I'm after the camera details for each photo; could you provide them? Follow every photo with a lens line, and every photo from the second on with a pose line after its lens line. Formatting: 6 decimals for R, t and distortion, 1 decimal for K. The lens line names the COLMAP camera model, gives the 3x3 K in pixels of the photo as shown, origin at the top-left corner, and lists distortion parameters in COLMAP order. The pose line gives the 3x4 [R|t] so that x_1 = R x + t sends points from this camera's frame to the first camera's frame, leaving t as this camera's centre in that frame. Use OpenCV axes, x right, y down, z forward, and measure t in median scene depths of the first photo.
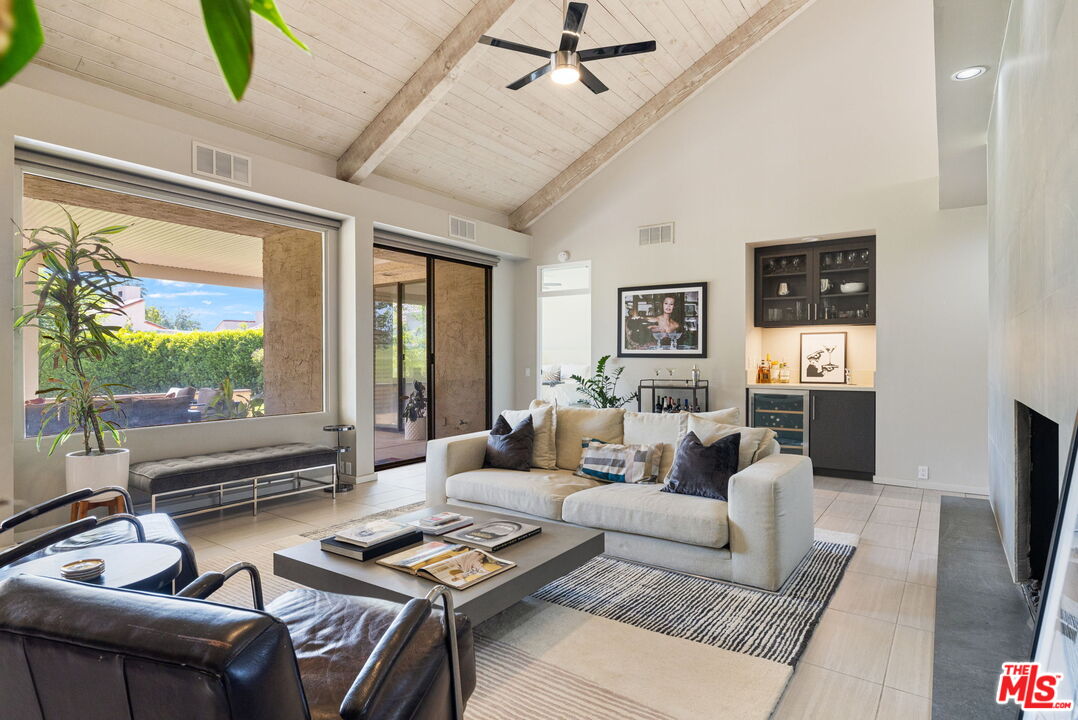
lens RADIAL K [[579.5, 0, 539.0], [0, 579.5, 360.0], [0, 0, 1]] dist [-0.003921, -0.000581]
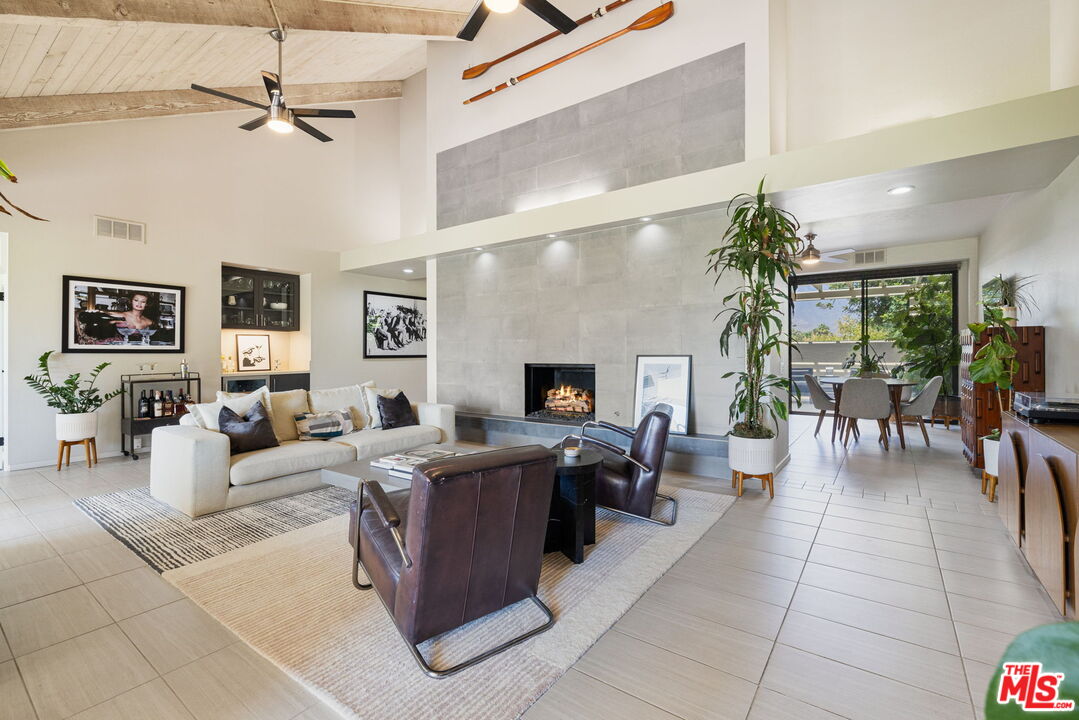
lens RADIAL K [[475.3, 0, 549.3], [0, 475.3, 345.4], [0, 0, 1]] dist [0.000202, -0.000175]
pose [[-0.003022, 0.013008, 0.999911, -0.657432], [0.010244, 0.999863, -0.012976, 0.000765], [-0.999943, 0.010203, -0.003155, 0.284842]]
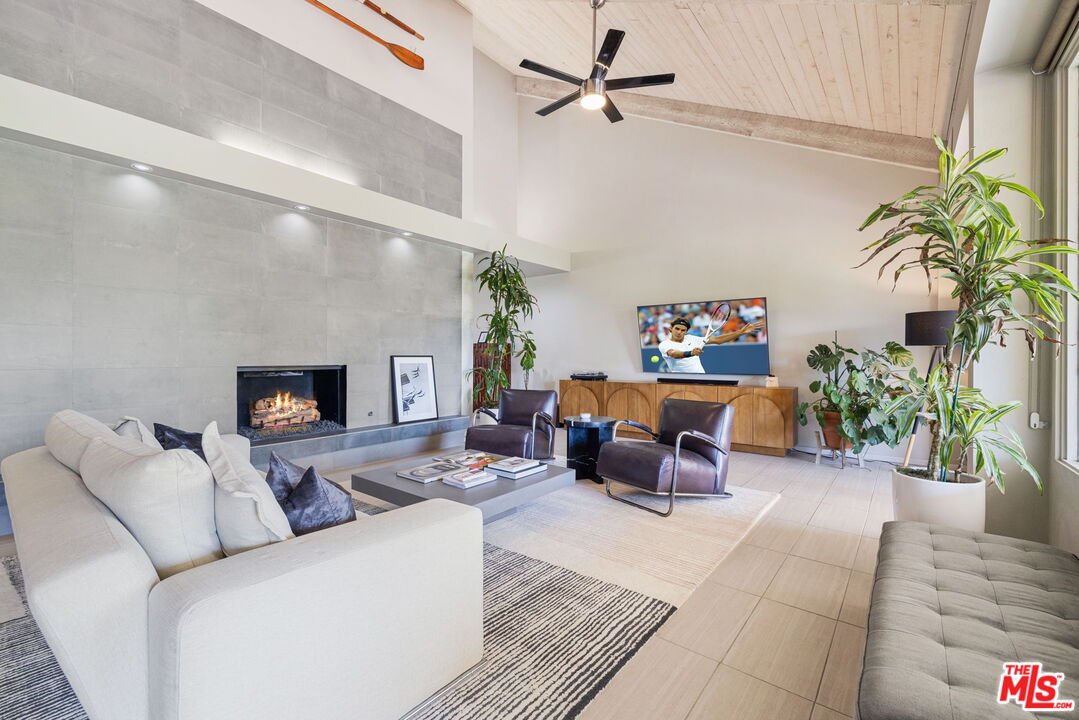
lens RADIAL K [[455.3, 0, 540.8], [0, 455.3, 356.3], [0, 0, 1]] dist [-0.001155, 0.000051]
pose [[-0.998524, -0.001694, 0.054287, -0.177963], [-0.001601, 0.999997, 0.001760, 0.007574], [-0.054290, 0.001670, -0.998524, 0.932437]]
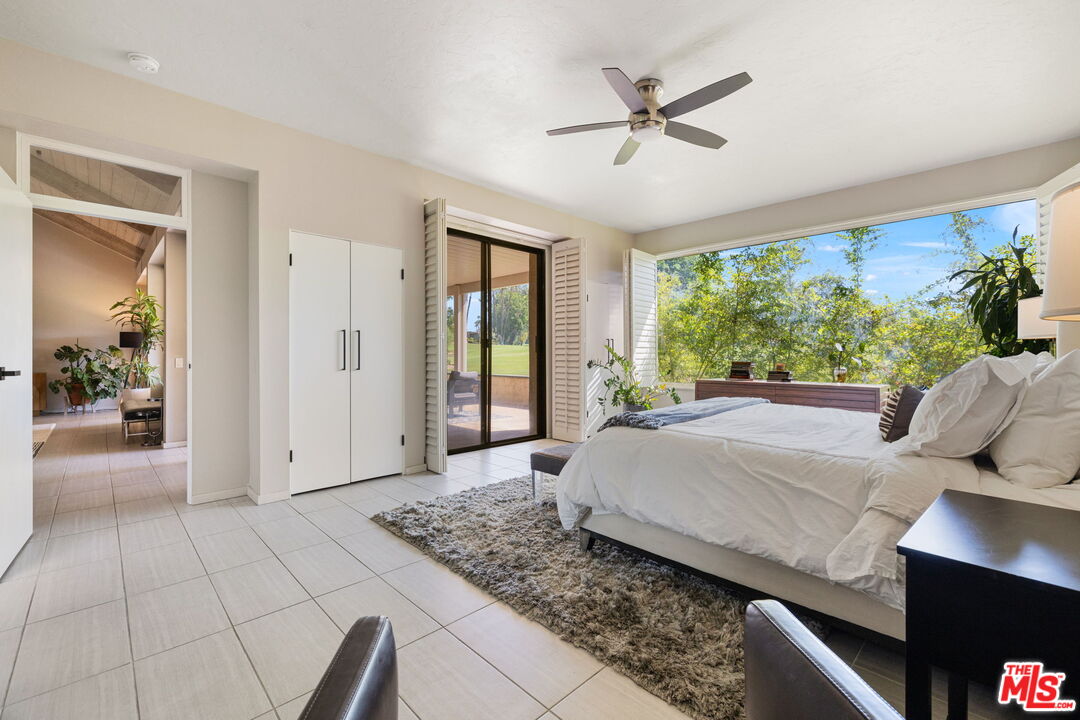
lens RADIAL K [[455.7, 0, 541.3], [0, 455.7, 356.3], [0, 0, 1]] dist [-0.001155, 0.000051]
pose [[-0.175485, 0.004182, -0.984473, 0.452199], [-0.001243, 0.999989, 0.004469, 0.010619], [0.984481, 0.002008, -0.175478, 1.727699]]
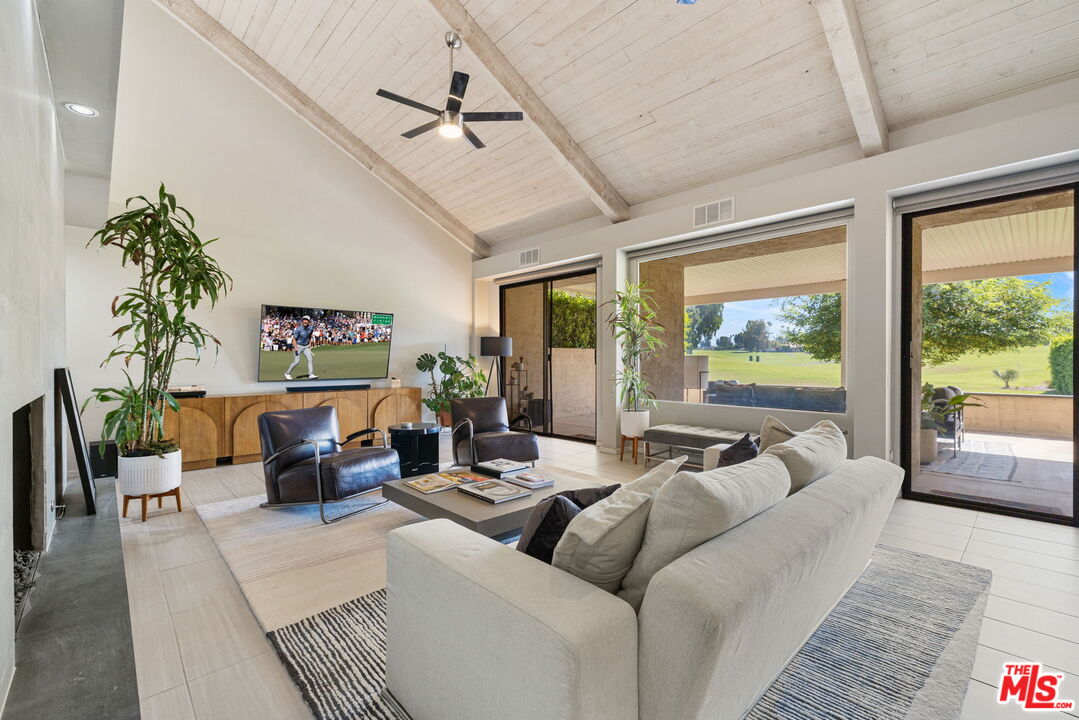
lens RADIAL K [[461.1, 0, 532.0], [0, 461.1, 363.1], [0, 0, 1]] dist [0.000458, 0.000292]
pose [[-0.205635, 0.007152, -0.978603, 0.414603], [-0.001856, 0.999969, 0.007698, 0.000625], [0.978627, 0.003399, -0.205615, 0.579447]]
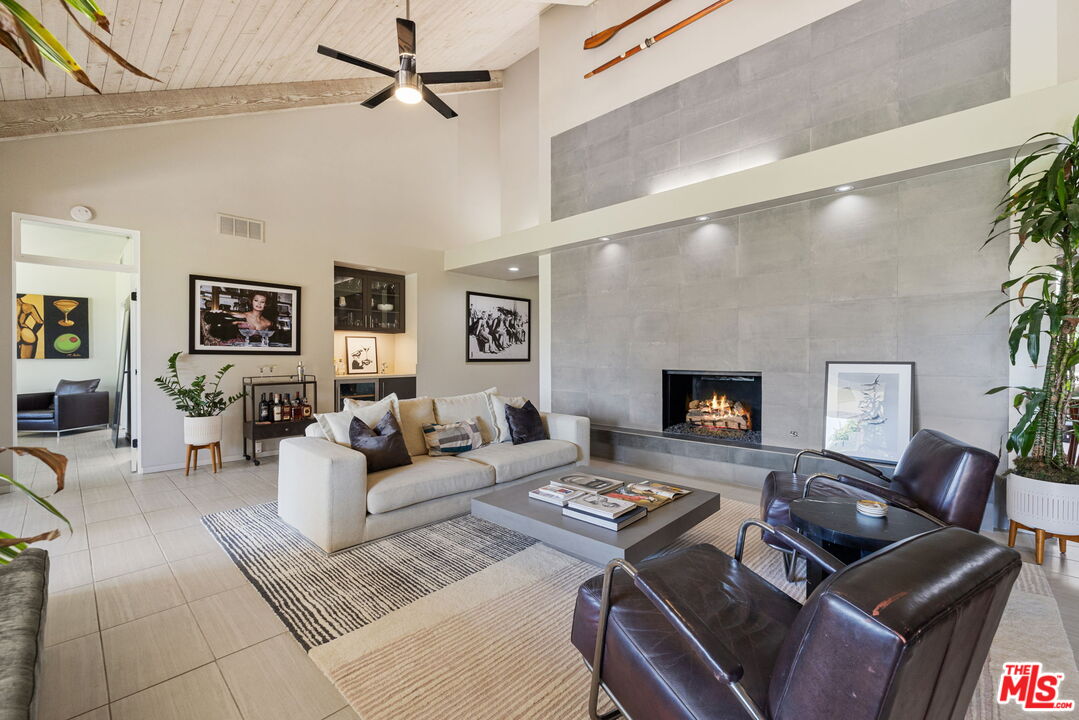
lens RADIAL K [[455.3, 0, 540.8], [0, 455.3, 356.3], [0, 0, 1]] dist [-0.001155, 0.000051]
pose [[0.137243, -0.000631, 0.990537, -0.516178], [0.003377, 0.999994, 0.000169, 0.000084], [-0.990532, 0.003322, 0.137244, 0.427784]]
